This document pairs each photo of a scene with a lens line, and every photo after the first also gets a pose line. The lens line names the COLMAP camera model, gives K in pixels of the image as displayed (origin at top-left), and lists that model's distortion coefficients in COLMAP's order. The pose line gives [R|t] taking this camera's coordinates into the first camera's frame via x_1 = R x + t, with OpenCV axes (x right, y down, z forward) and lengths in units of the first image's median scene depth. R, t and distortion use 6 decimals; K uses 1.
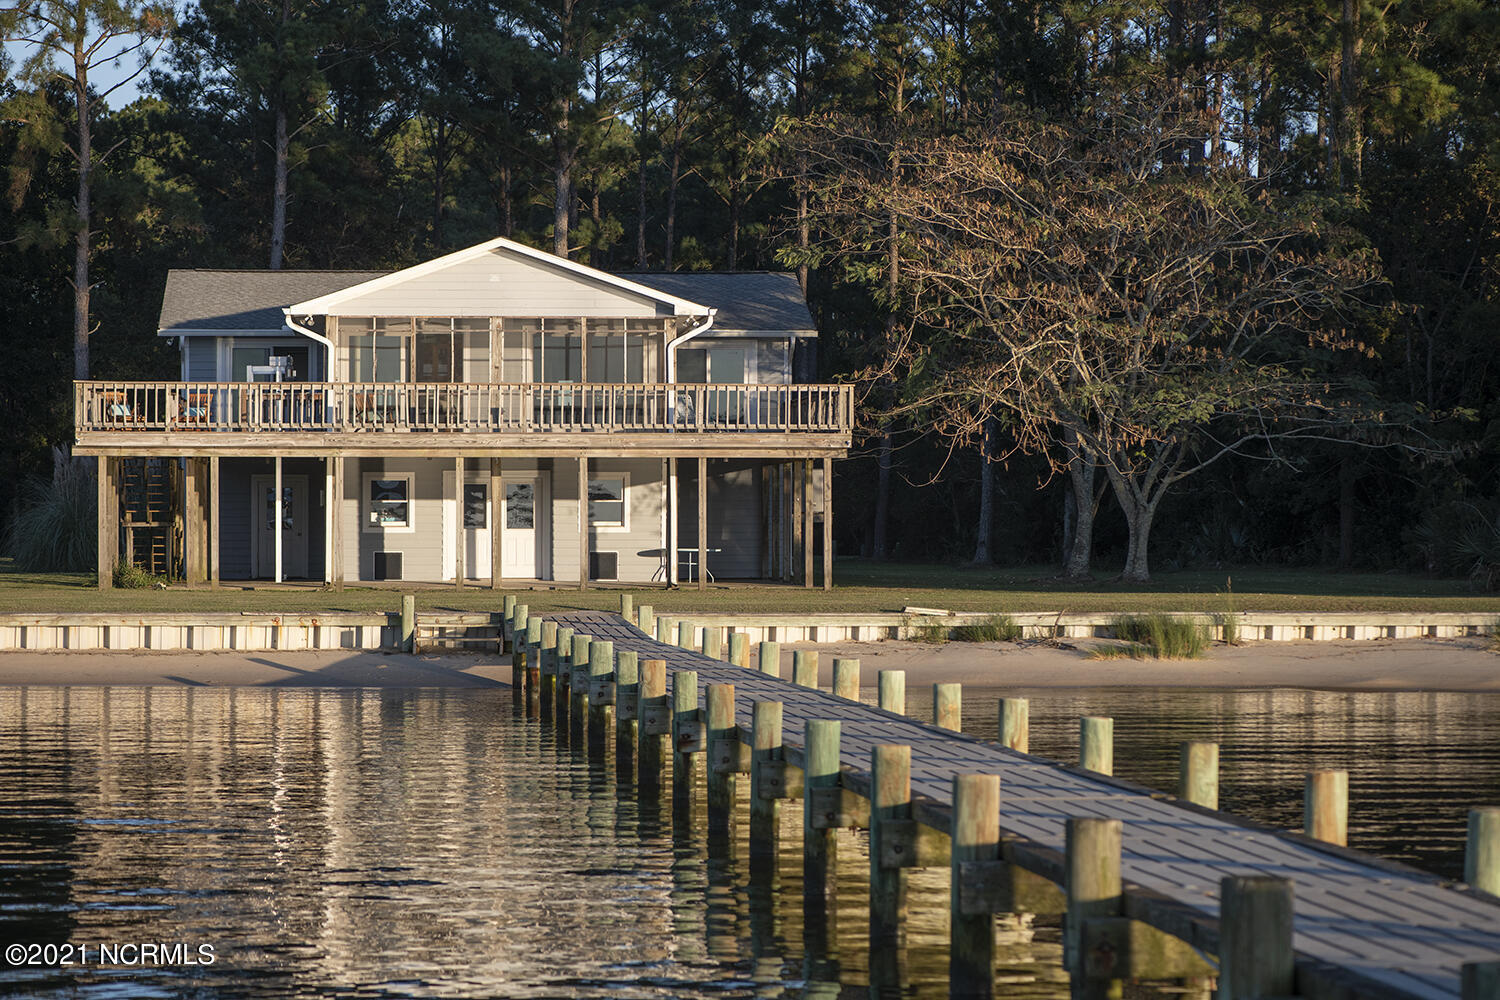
lens RADIAL K [[4568.6, 0, 750.0], [0, 4568.6, 500.0], [0, 0, 1]] dist [-0.091003, -1.871733]
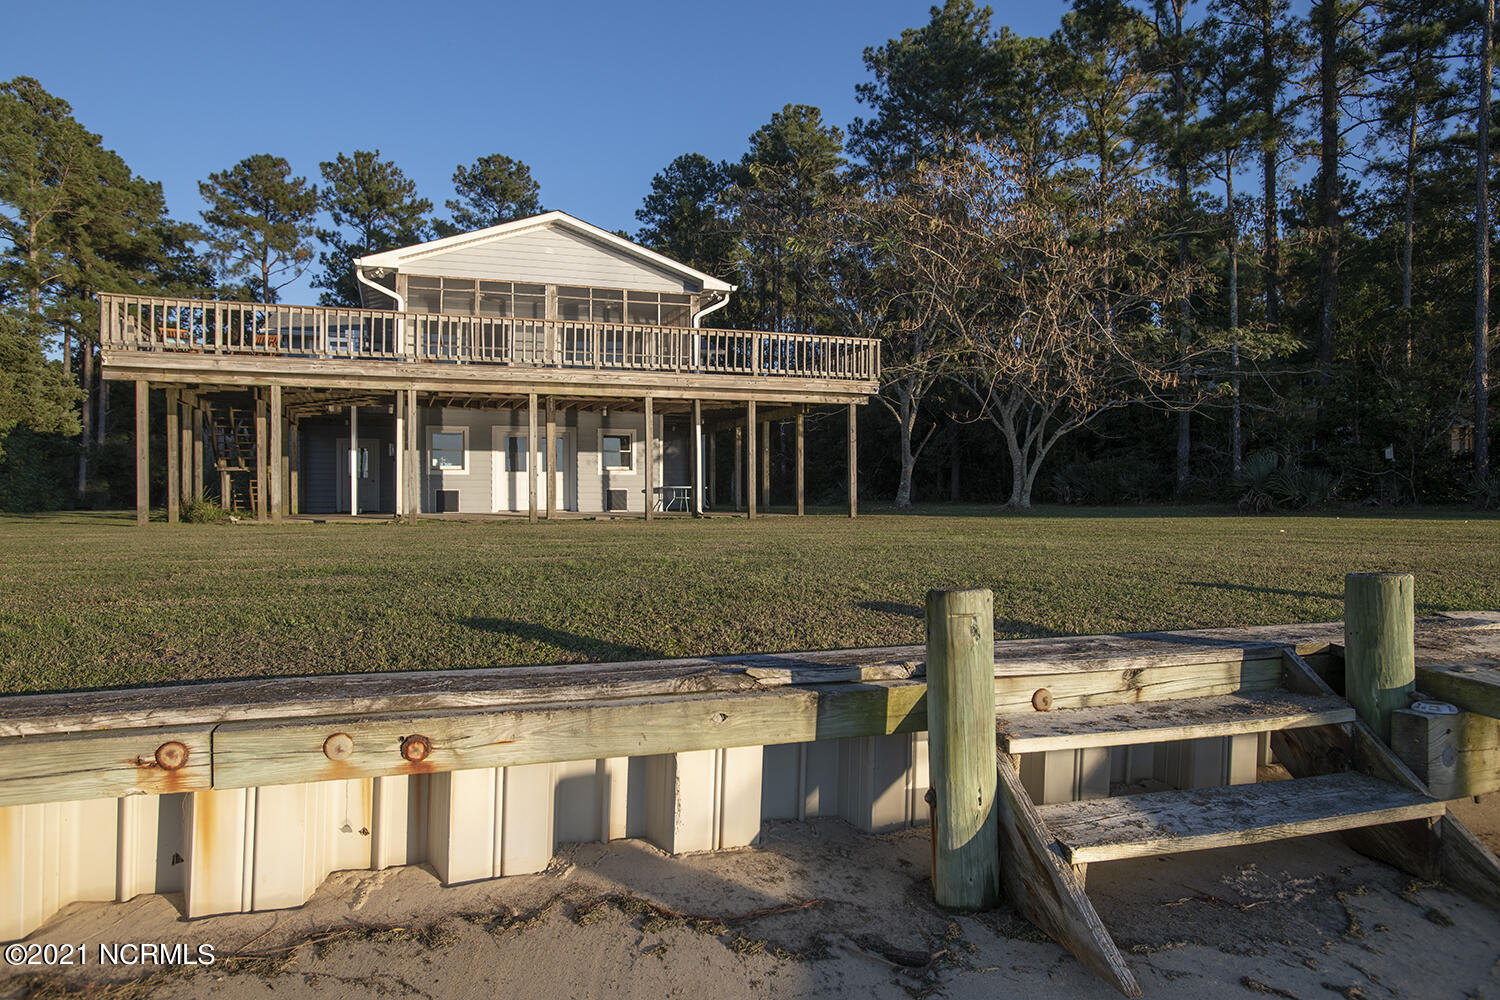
lens RADIAL K [[1011.7, 0, 752.4], [0, 1011.7, 482.3], [0, 0, 1]] dist [-0.002892, -0.000717]
pose [[0.967086, -0.001231, 0.254446, -0.071230], [0.003865, 0.999944, -0.009852, 0.012814], [-0.254420, 0.010511, 0.967037, 0.735796]]
